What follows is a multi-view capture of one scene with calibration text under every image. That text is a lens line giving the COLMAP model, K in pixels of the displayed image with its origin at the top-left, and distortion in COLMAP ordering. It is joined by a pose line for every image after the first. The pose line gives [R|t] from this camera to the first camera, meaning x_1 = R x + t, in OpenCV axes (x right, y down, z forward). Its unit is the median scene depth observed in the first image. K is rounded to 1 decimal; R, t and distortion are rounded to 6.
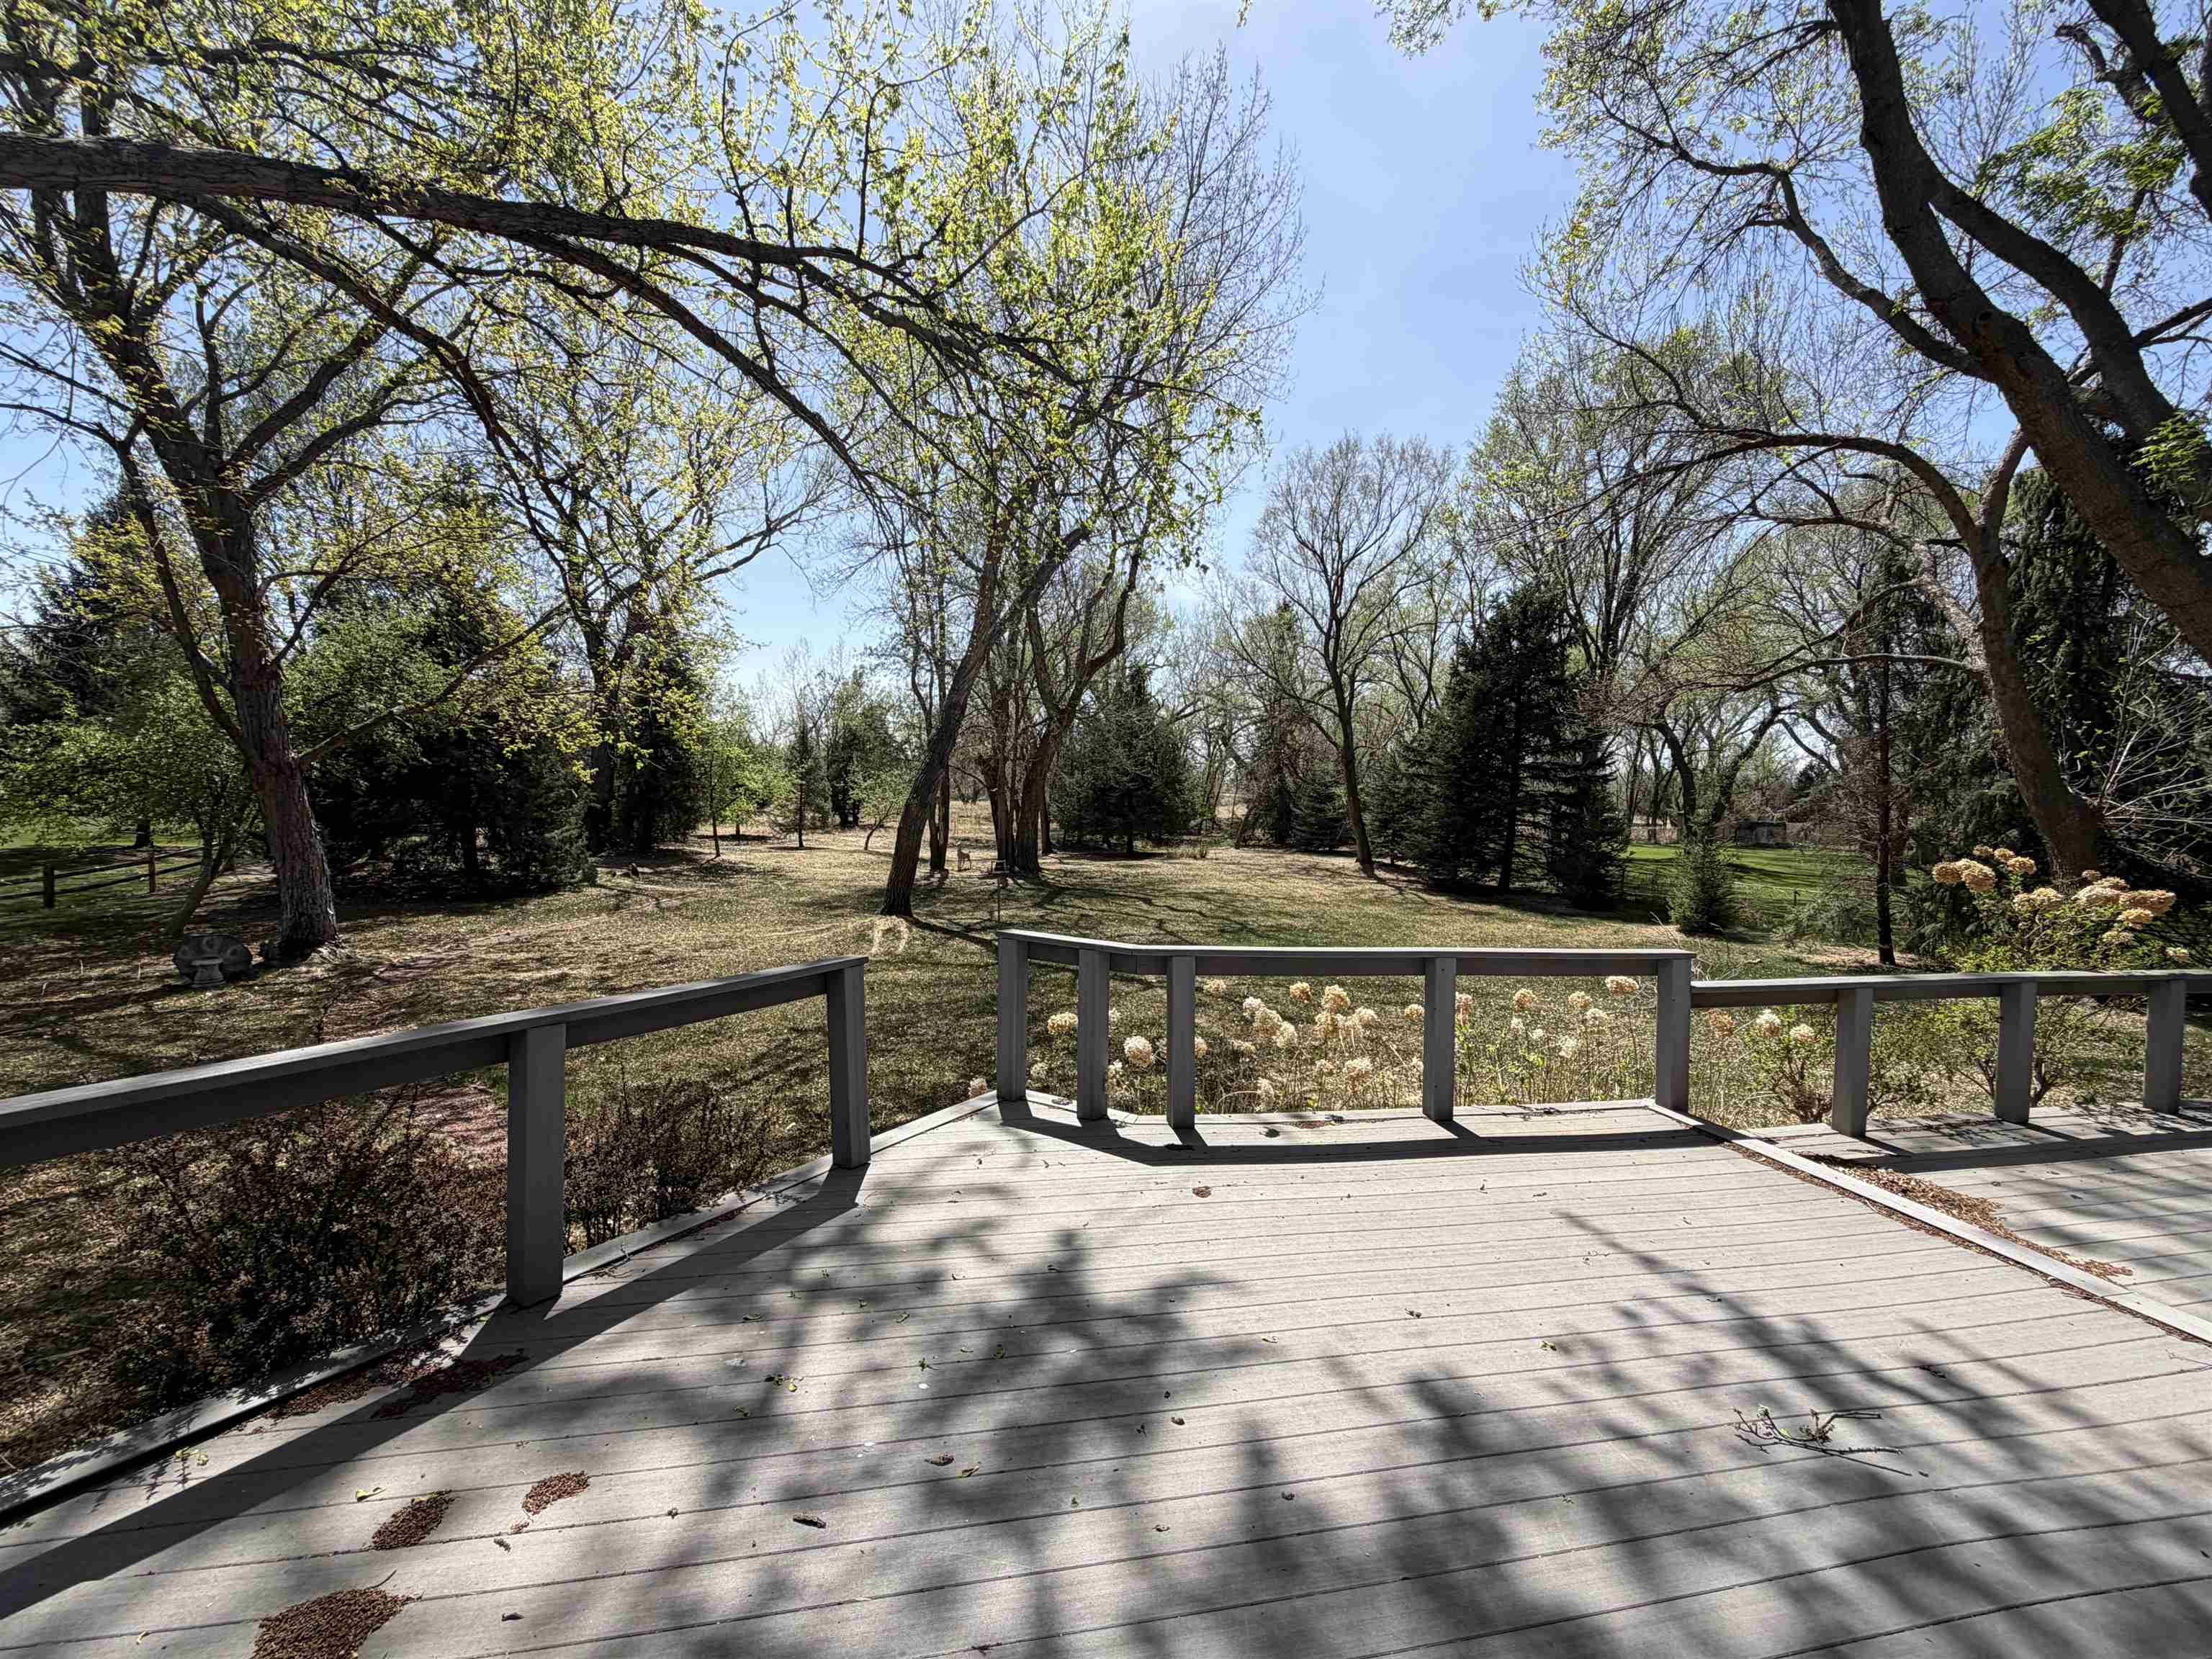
lens RADIAL K [[952.8, 0, 1106.5], [0, 952.8, 809.7], [0, 0, 1]] dist [0.005141, 0.000321]
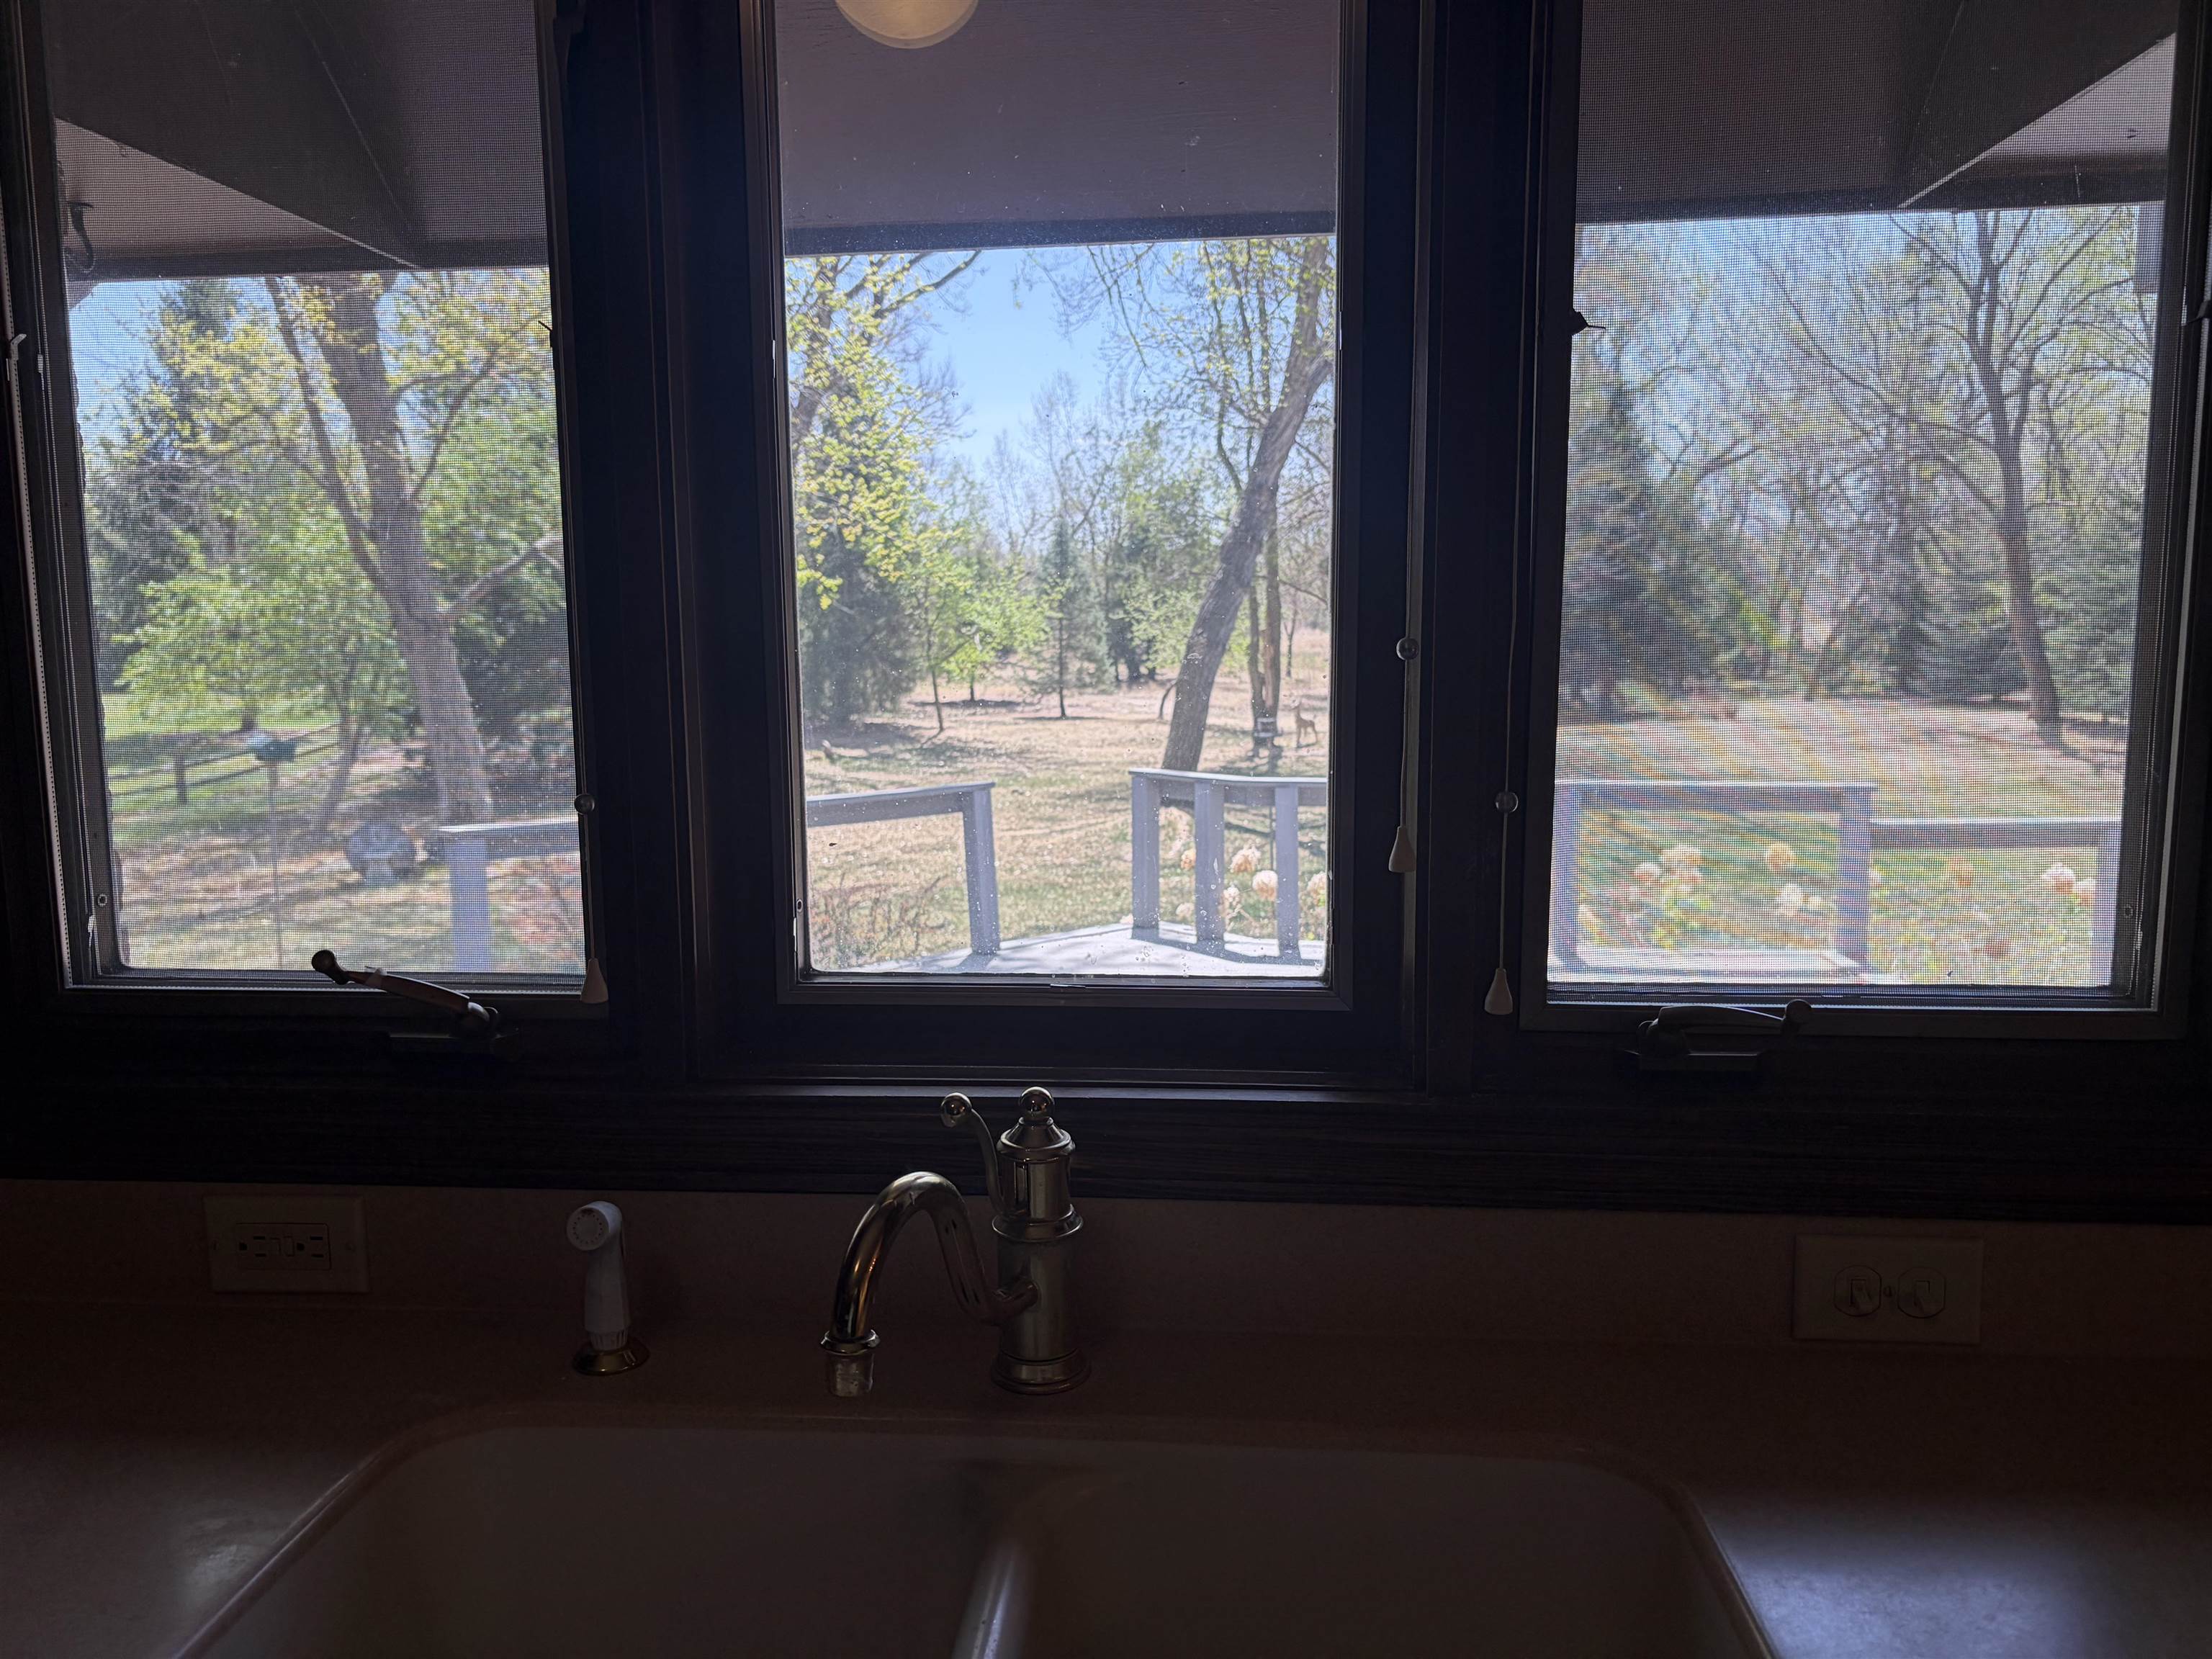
lens RADIAL K [[1637.8, 0, 1107.1], [0, 1637.8, 838.2], [0, 0, 1]] dist [0.041883, -0.000472]
pose [[0.957154, -0.000220, -0.289578, 0.067432], [0.033594, 0.993332, 0.110287, 0.000577], [0.287623, -0.115290, 0.950779, -0.127806]]
